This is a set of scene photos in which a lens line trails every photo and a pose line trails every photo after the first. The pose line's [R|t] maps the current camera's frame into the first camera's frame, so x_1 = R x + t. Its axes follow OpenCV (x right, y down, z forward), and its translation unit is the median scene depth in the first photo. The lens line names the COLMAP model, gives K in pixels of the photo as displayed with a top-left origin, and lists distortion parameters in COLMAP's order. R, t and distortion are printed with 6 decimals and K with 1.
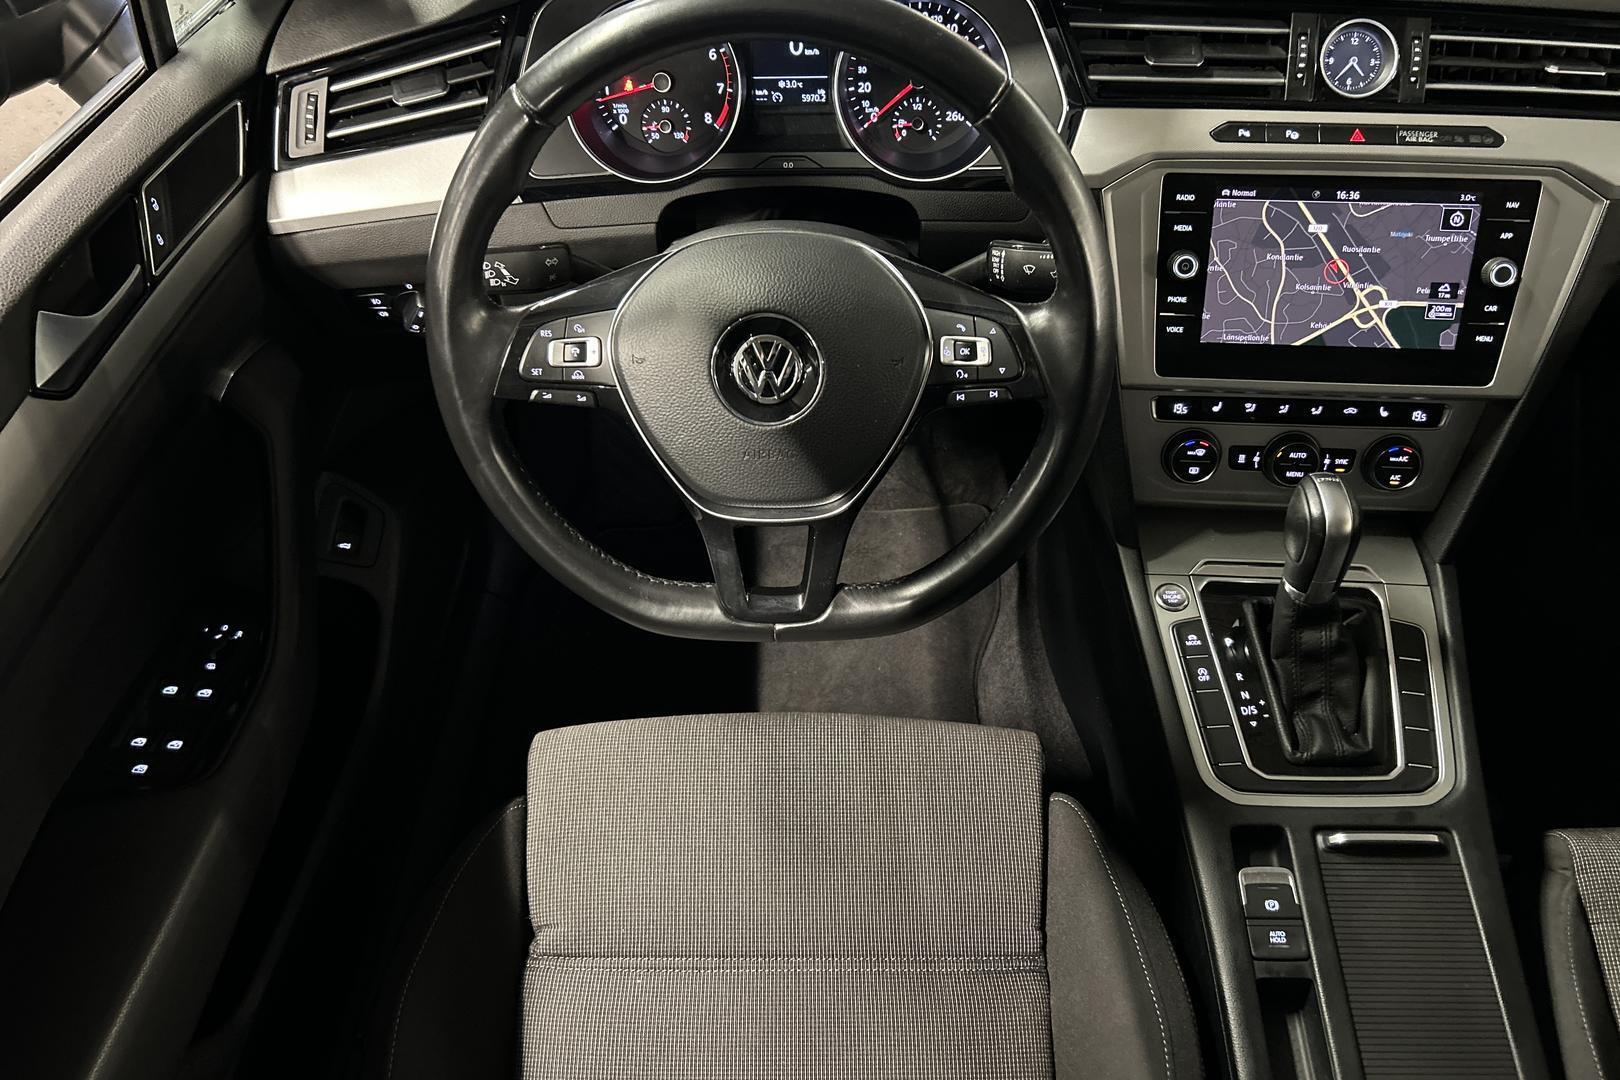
lens RADIAL K [[1222.1, 0, 814.1], [0, 1222.1, 540.6], [0, 0, 1]] dist [0.006185, -0.019279]
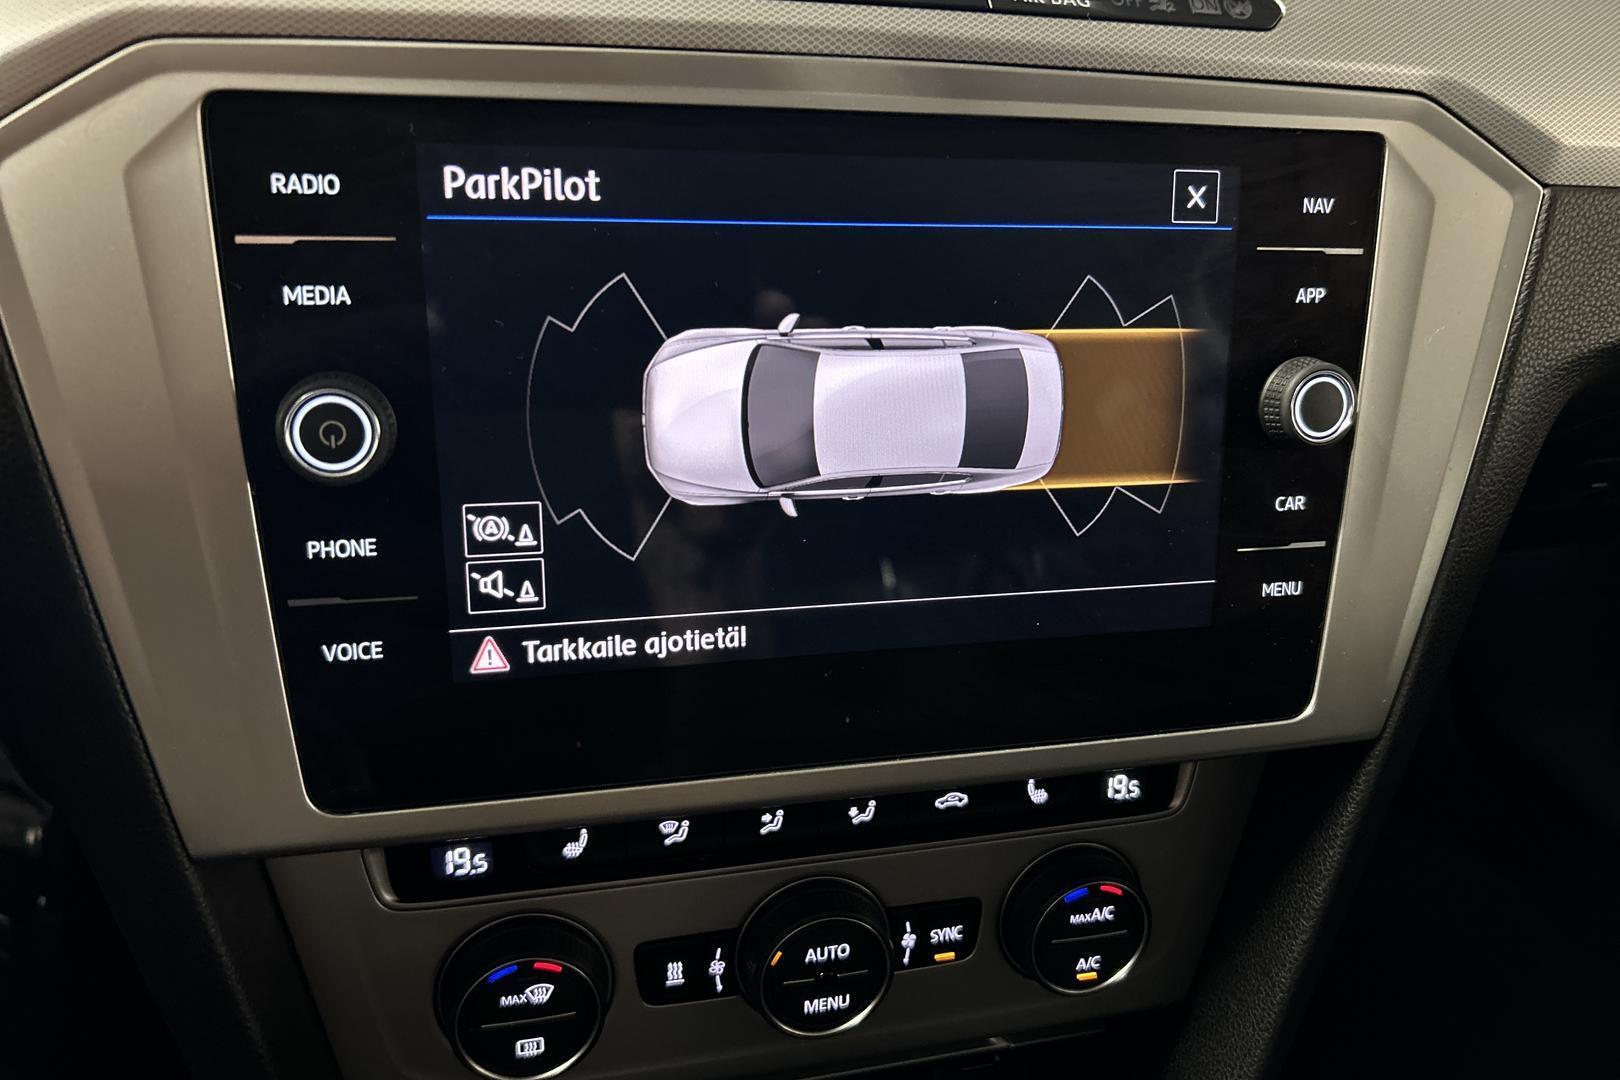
lens RADIAL K [[1222.1, 0, 816.3], [0, 1222.1, 535.0], [0, 0, 1]] dist [0.006185, -0.019279]
pose [[0.945366, -0.080389, 0.315944, 0.316356], [0.116847, 0.988286, -0.098167, -0.162660], [-0.304352, 0.129721, 0.943686, 0.714315]]
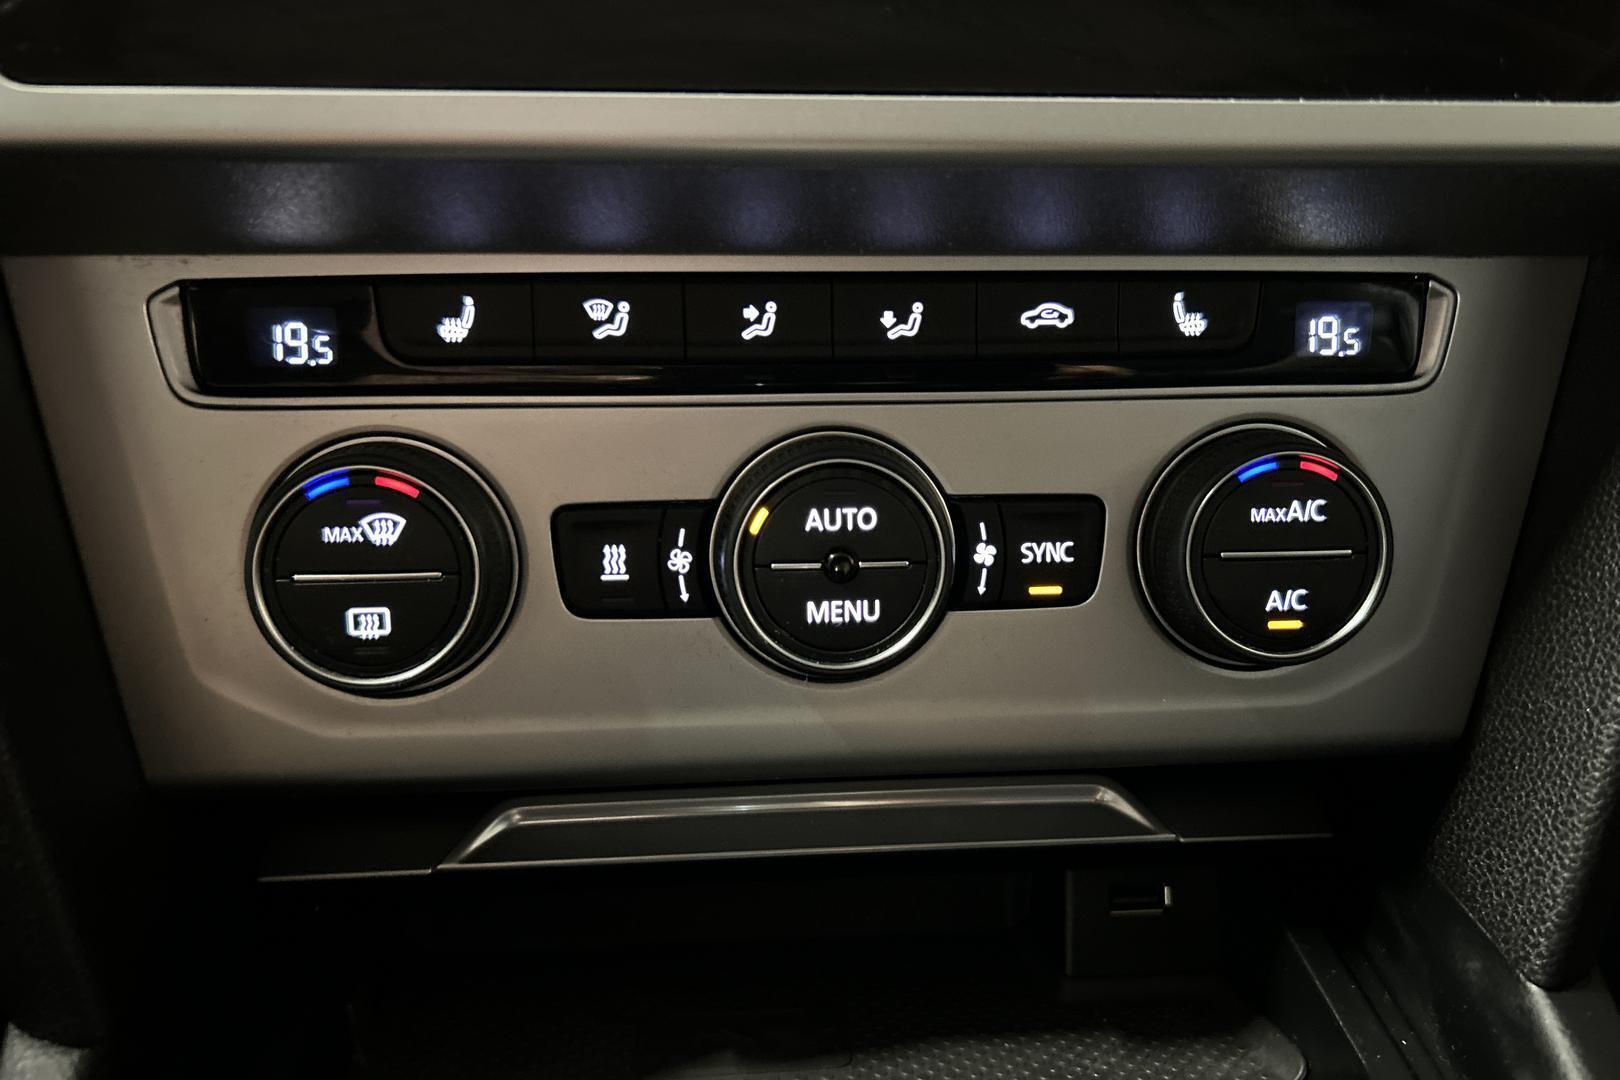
lens RADIAL K [[1112.2, 0, 819.4], [0, 1112.2, 547.8], [0, 0, 1]] dist [0.022150, -0.012951]
pose [[0.988563, -0.041084, 0.145102, 0.390165], [0.078683, 0.961346, -0.263862, -0.014834], [-0.128653, 0.272261, 0.953584, 0.876331]]
